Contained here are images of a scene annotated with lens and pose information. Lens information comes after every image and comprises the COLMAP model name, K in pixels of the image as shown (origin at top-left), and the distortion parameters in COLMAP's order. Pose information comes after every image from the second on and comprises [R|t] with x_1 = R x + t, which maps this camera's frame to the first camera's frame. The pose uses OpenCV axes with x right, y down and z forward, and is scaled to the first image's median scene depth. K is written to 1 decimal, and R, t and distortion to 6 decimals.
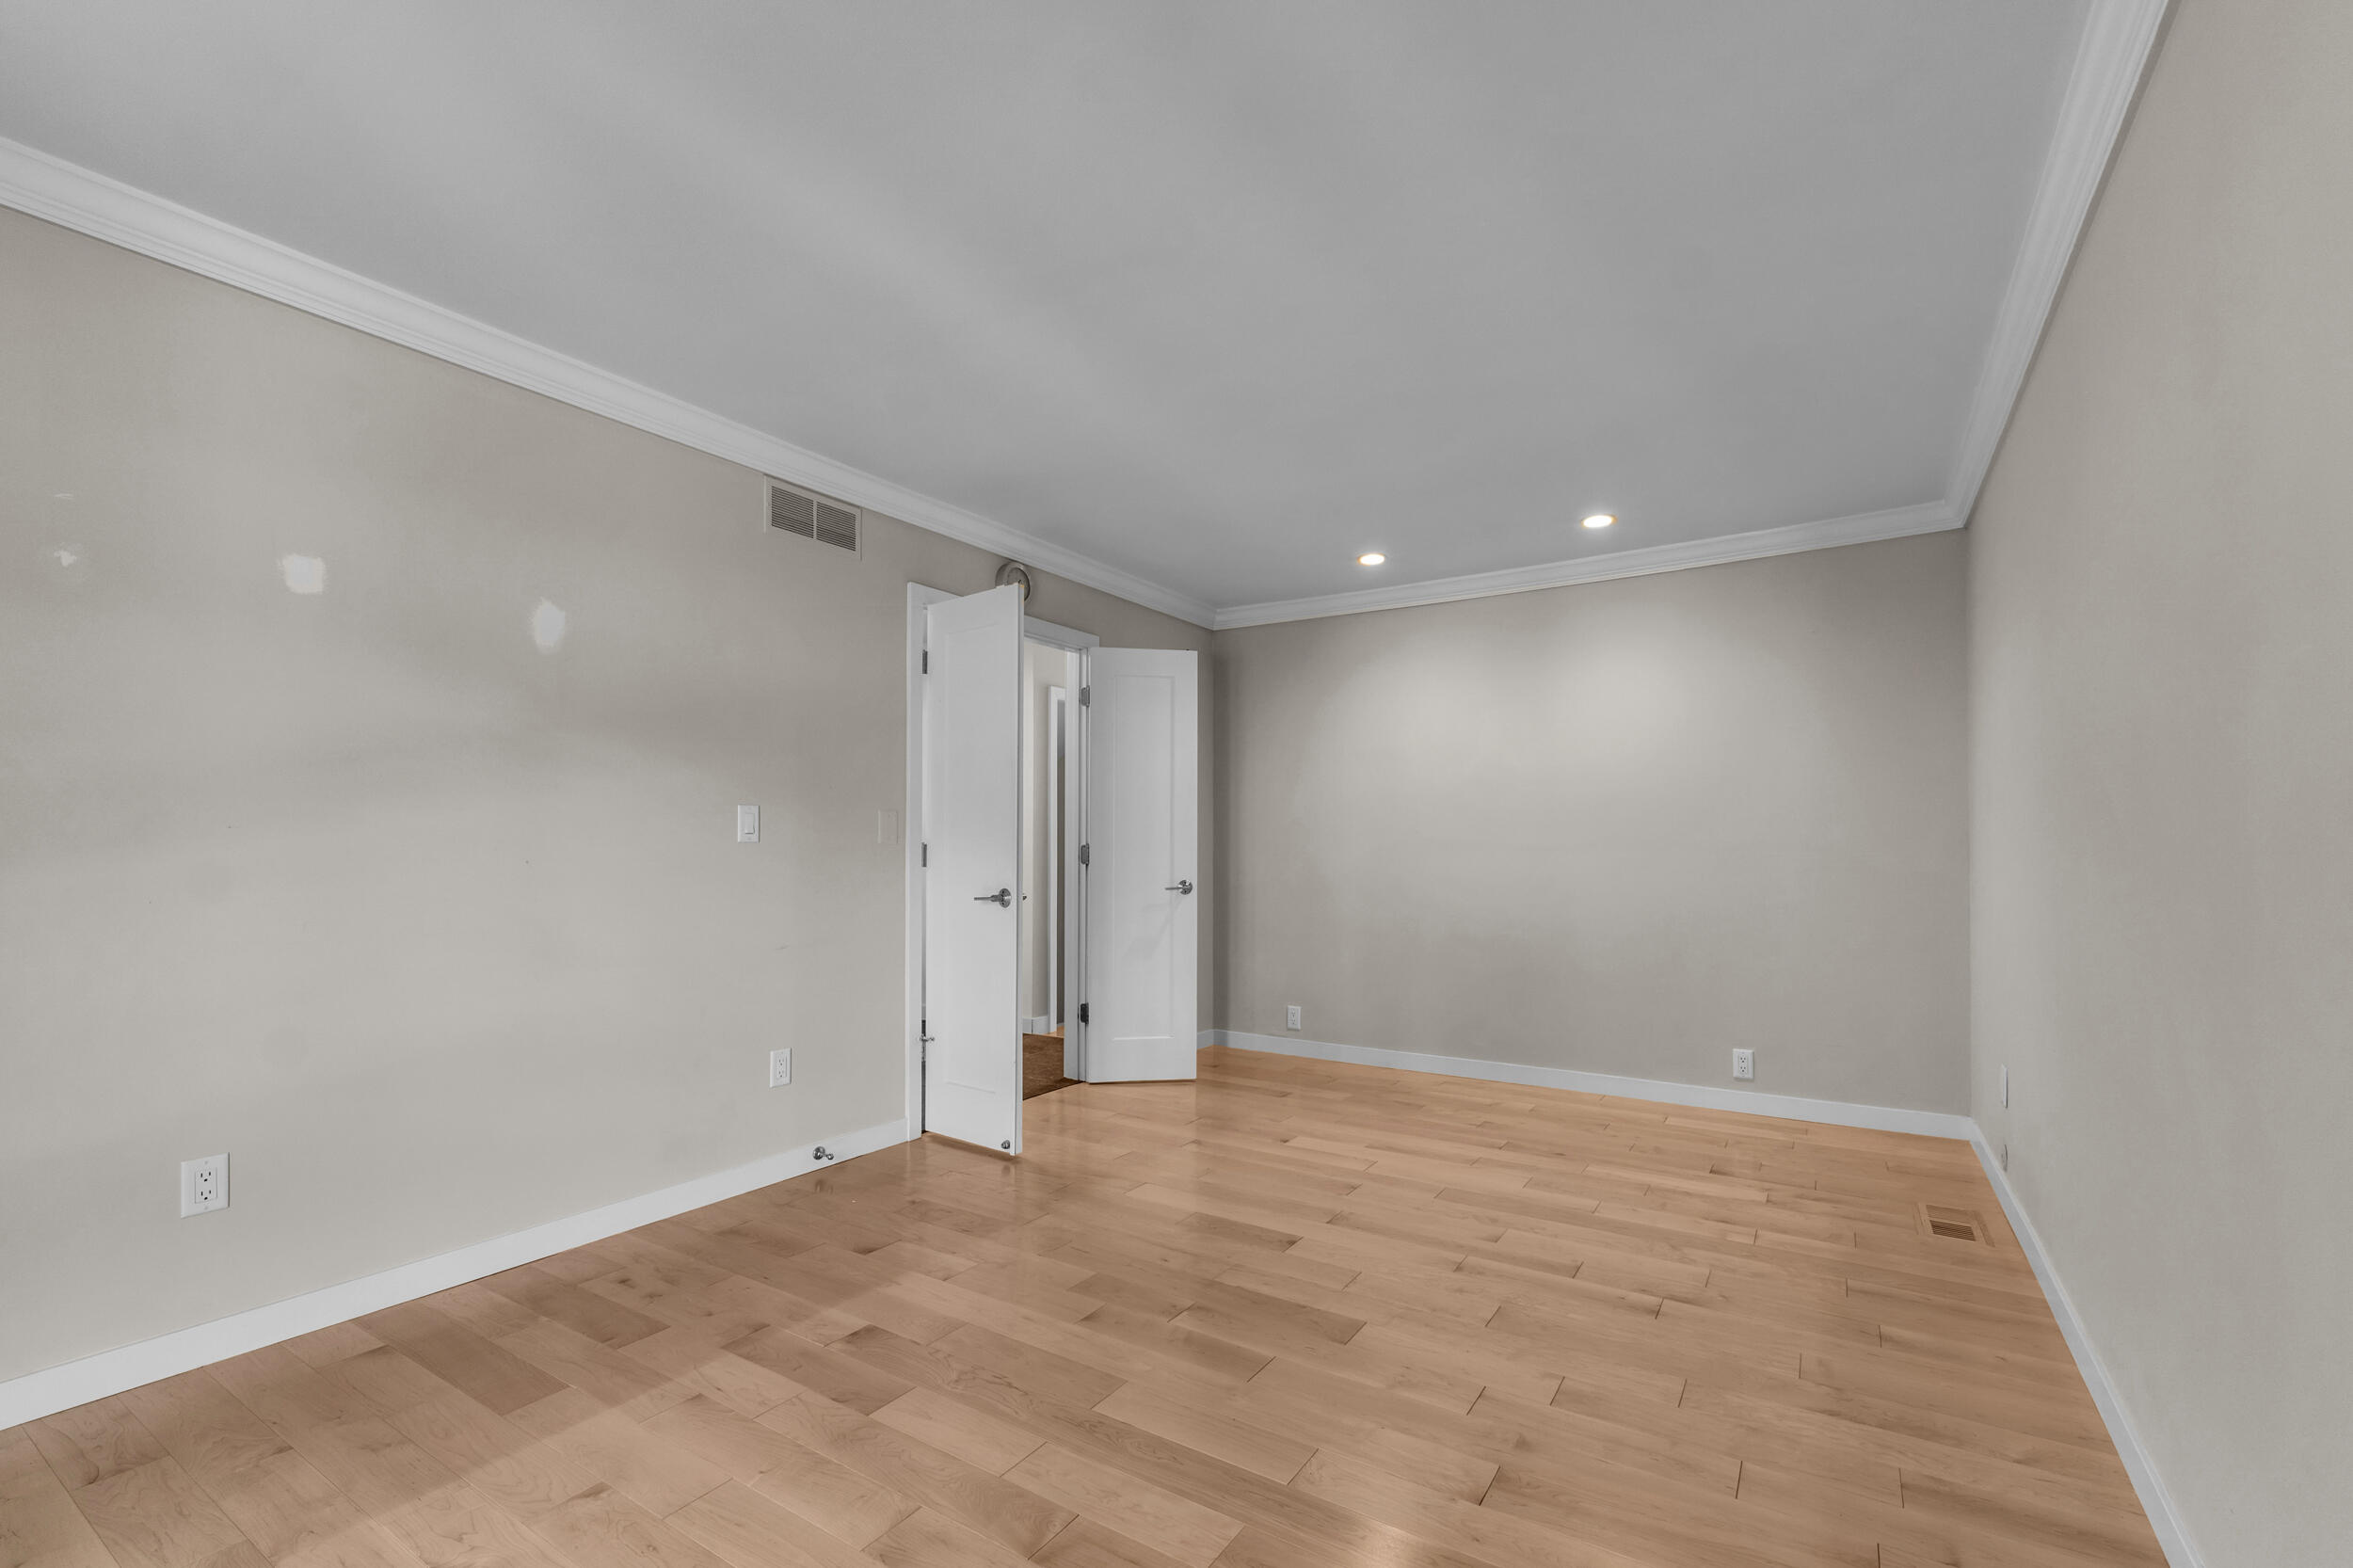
lens RADIAL K [[1046.5, 0, 1171.4], [0, 1046.5, 810.4], [0, 0, 1]] dist [0.001802, 0.000446]
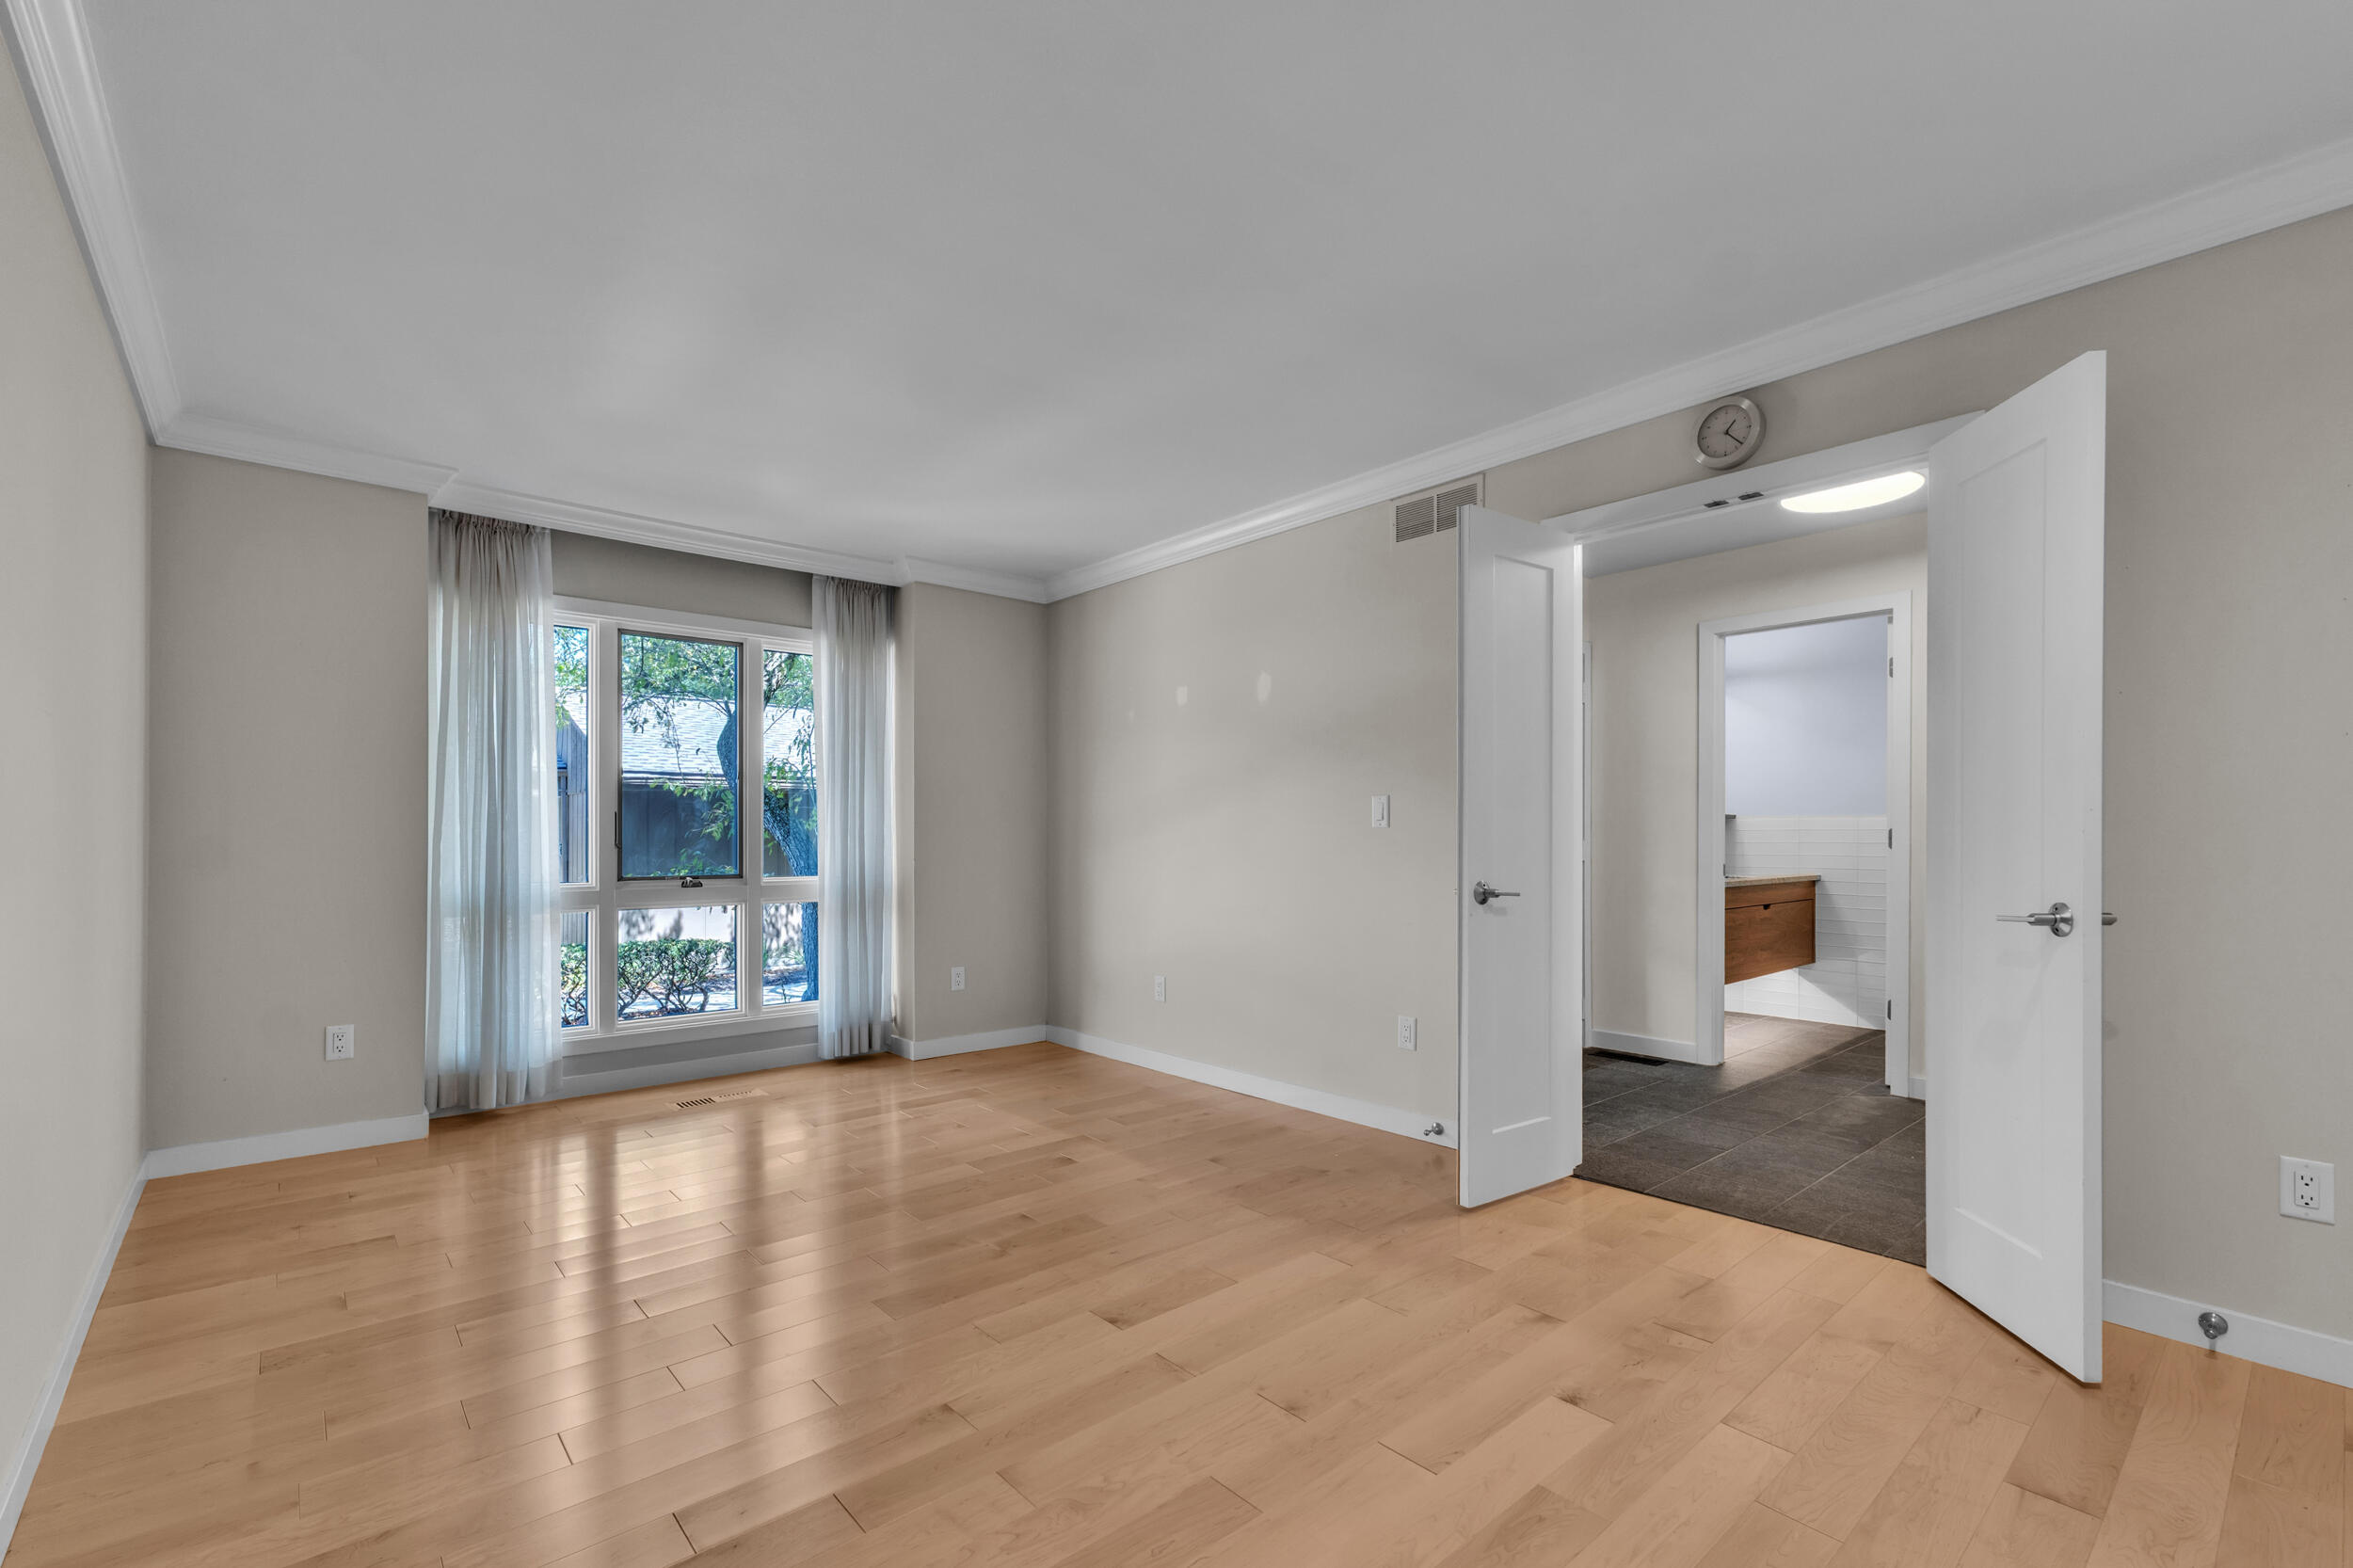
lens RADIAL K [[1002.1, 0, 1181.6], [0, 1002.1, 821.7], [0, 0, 1]] dist [0.000763, 0.000035]
pose [[-0.270130, -0.007811, -0.962792, 0.801500], [0.041554, 0.998941, -0.019763, 0.040393], [0.961927, -0.045347, -0.269519, 1.204138]]
